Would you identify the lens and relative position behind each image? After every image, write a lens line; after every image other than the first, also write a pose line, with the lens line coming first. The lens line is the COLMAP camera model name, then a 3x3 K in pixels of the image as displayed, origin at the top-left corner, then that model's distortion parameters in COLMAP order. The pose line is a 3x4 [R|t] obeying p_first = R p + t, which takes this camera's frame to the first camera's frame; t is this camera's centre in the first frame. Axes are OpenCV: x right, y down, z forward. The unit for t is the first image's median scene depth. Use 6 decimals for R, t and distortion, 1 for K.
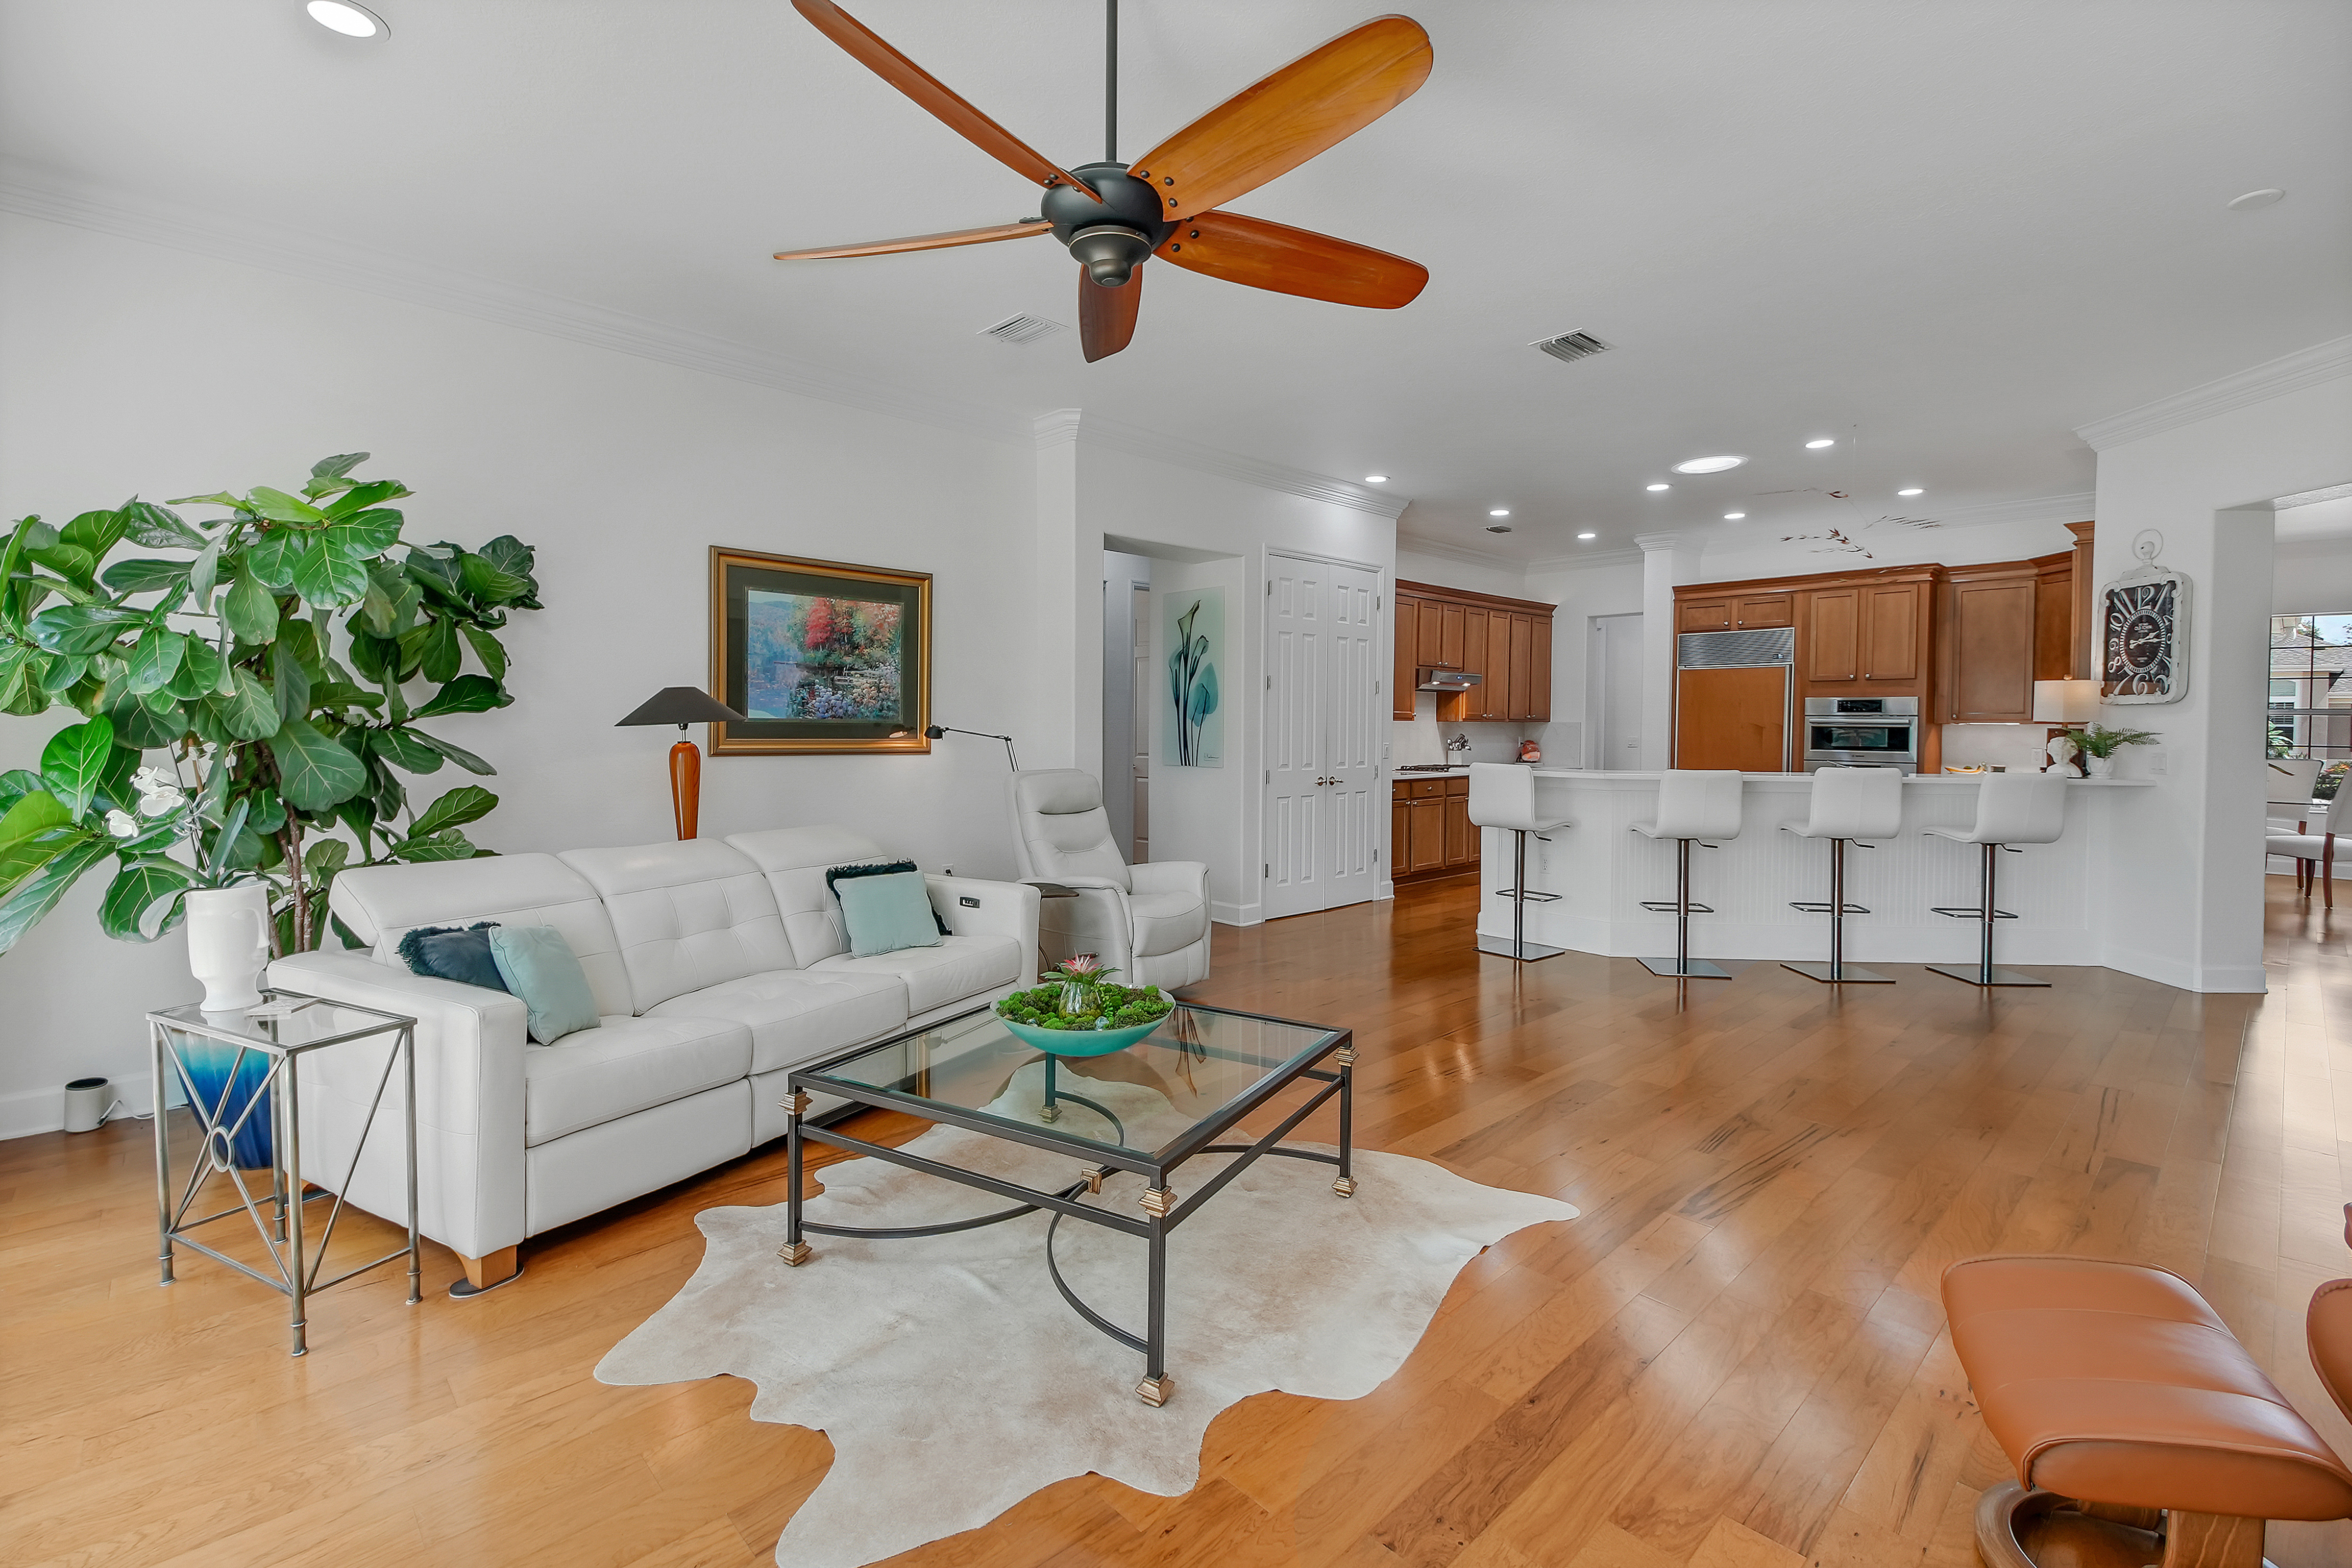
lens RADIAL K [[1049.6, 0, 1148.9], [0, 1049.6, 749.7], [0, 0, 1]] dist [0.036052, -0.000795]
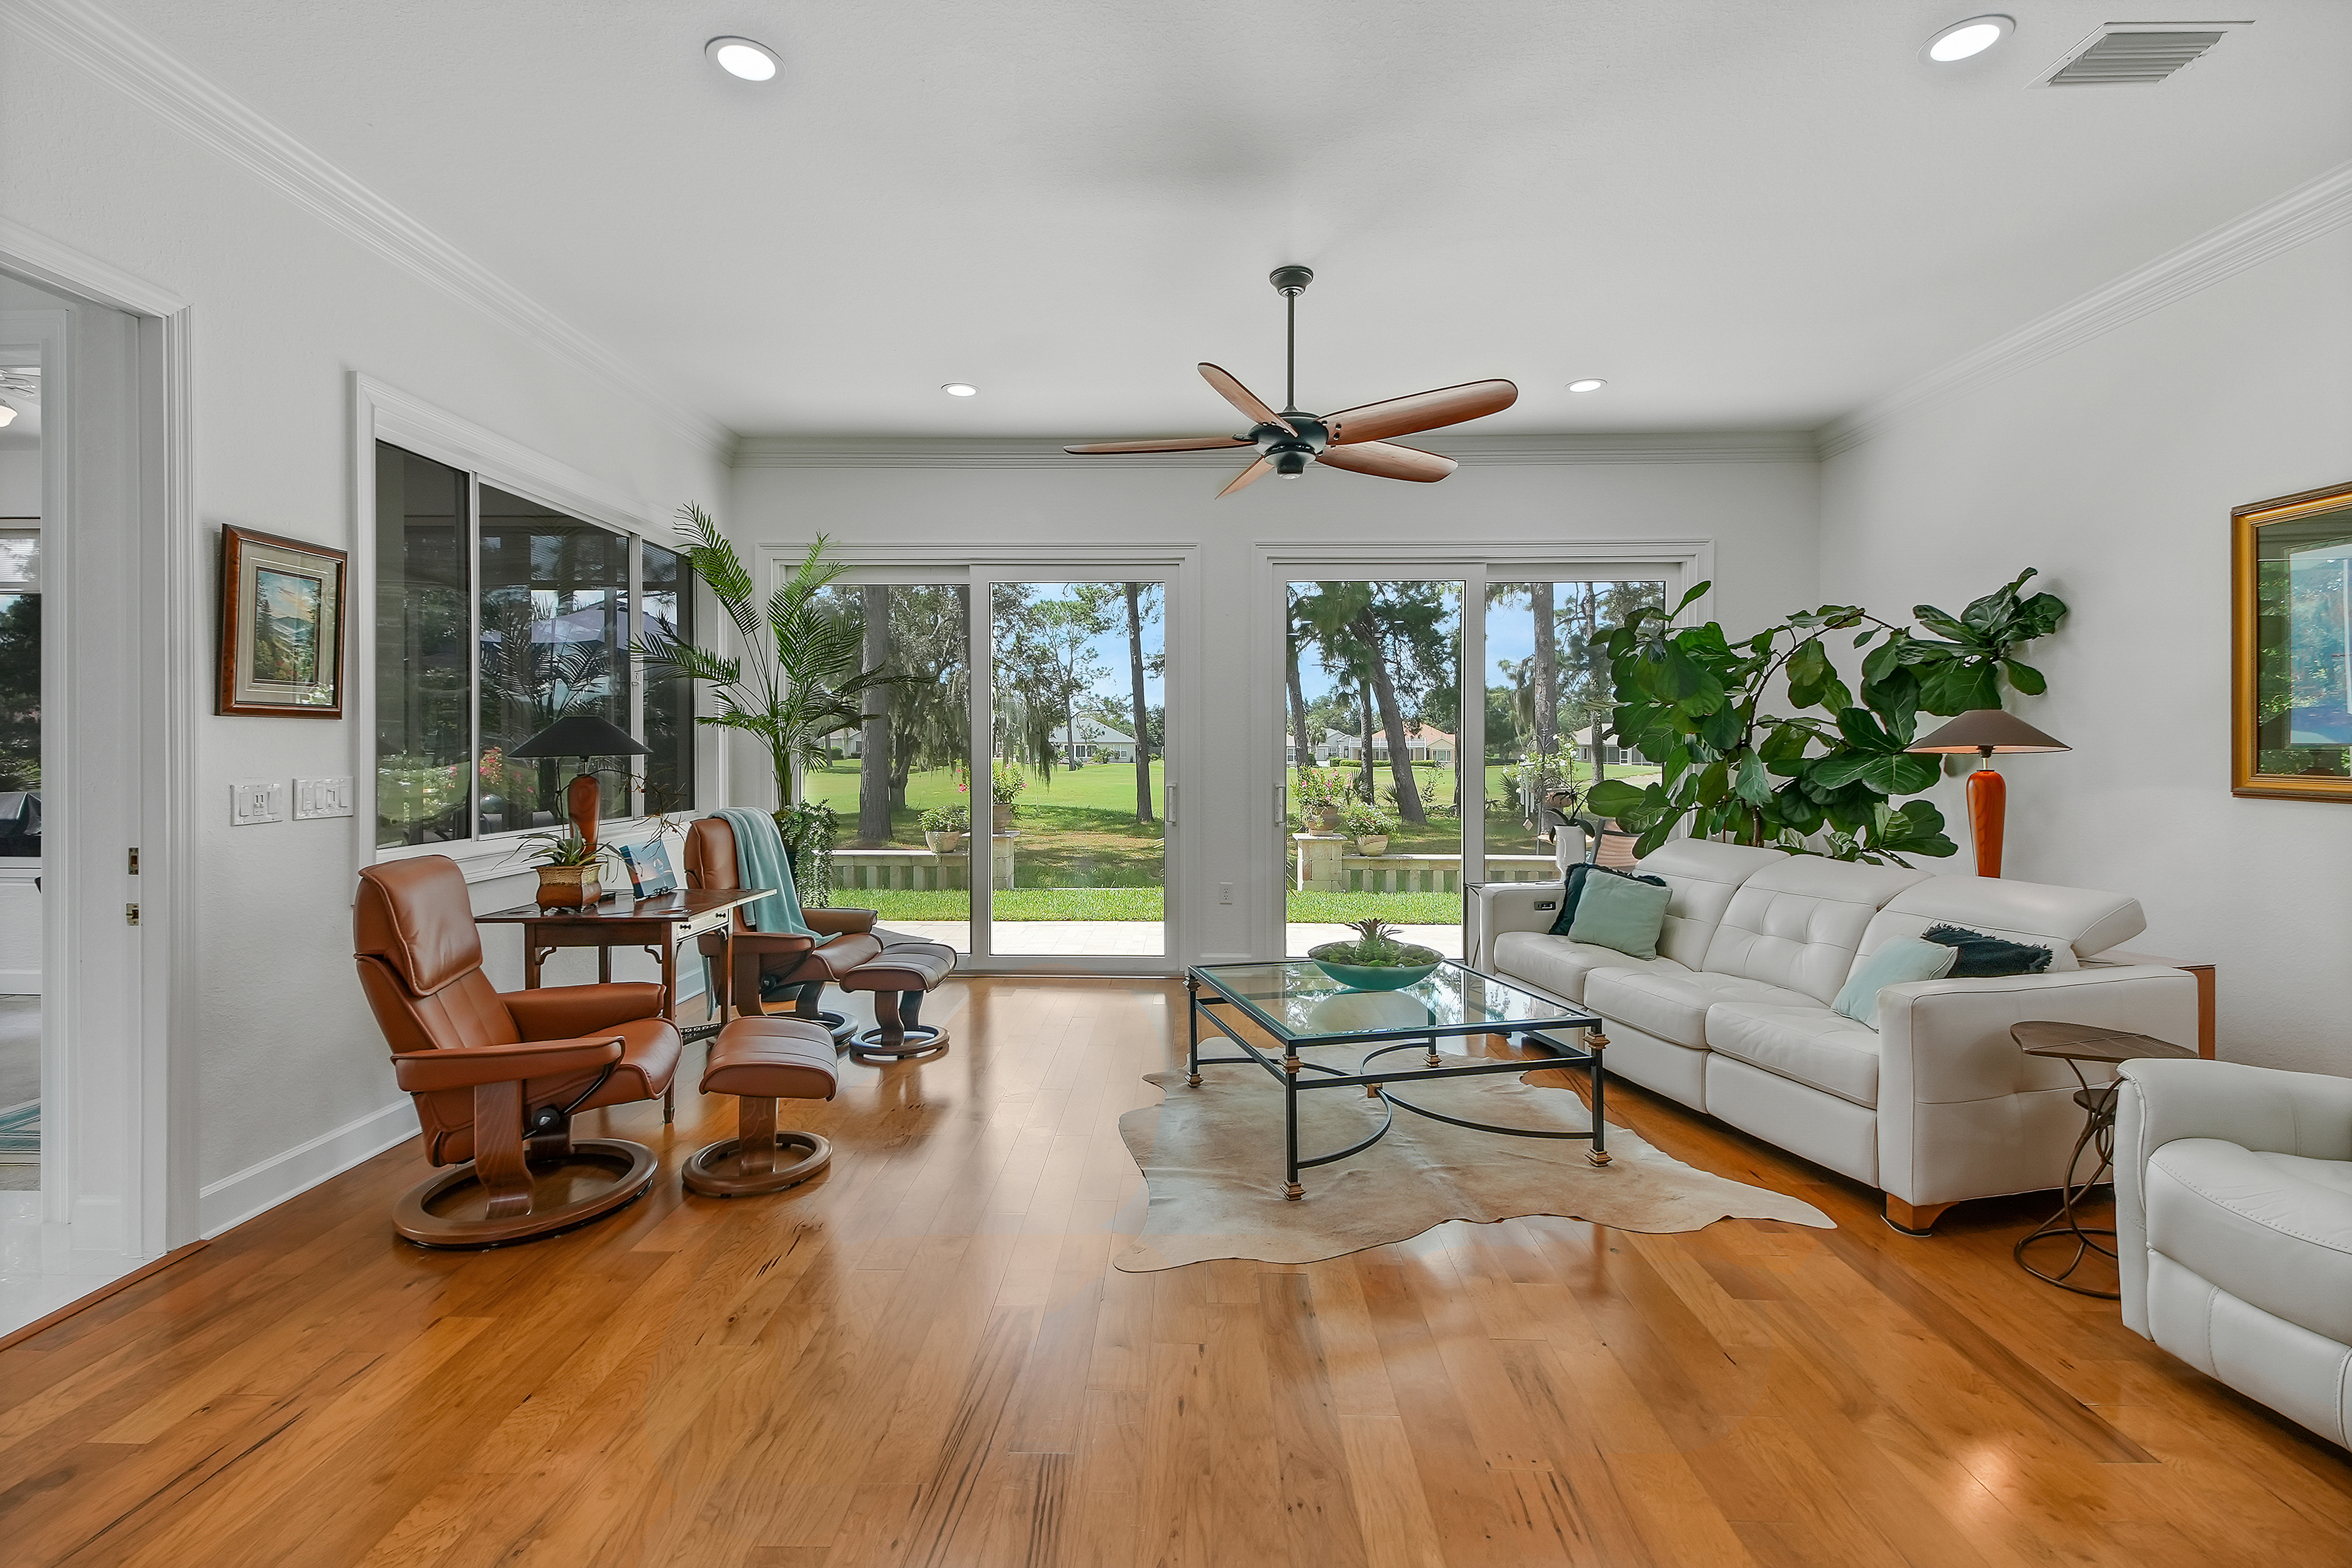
lens RADIAL K [[1028.6, 0, 1161.3], [0, 1028.6, 749.5], [0, 0, 1]] dist [0.041557, -0.021685]
pose [[-0.707551, -0.005522, -0.706641, 0.518808], [-0.024481, 0.999561, 0.016701, -0.017311], [0.706238, 0.029116, -0.707375, 0.836056]]
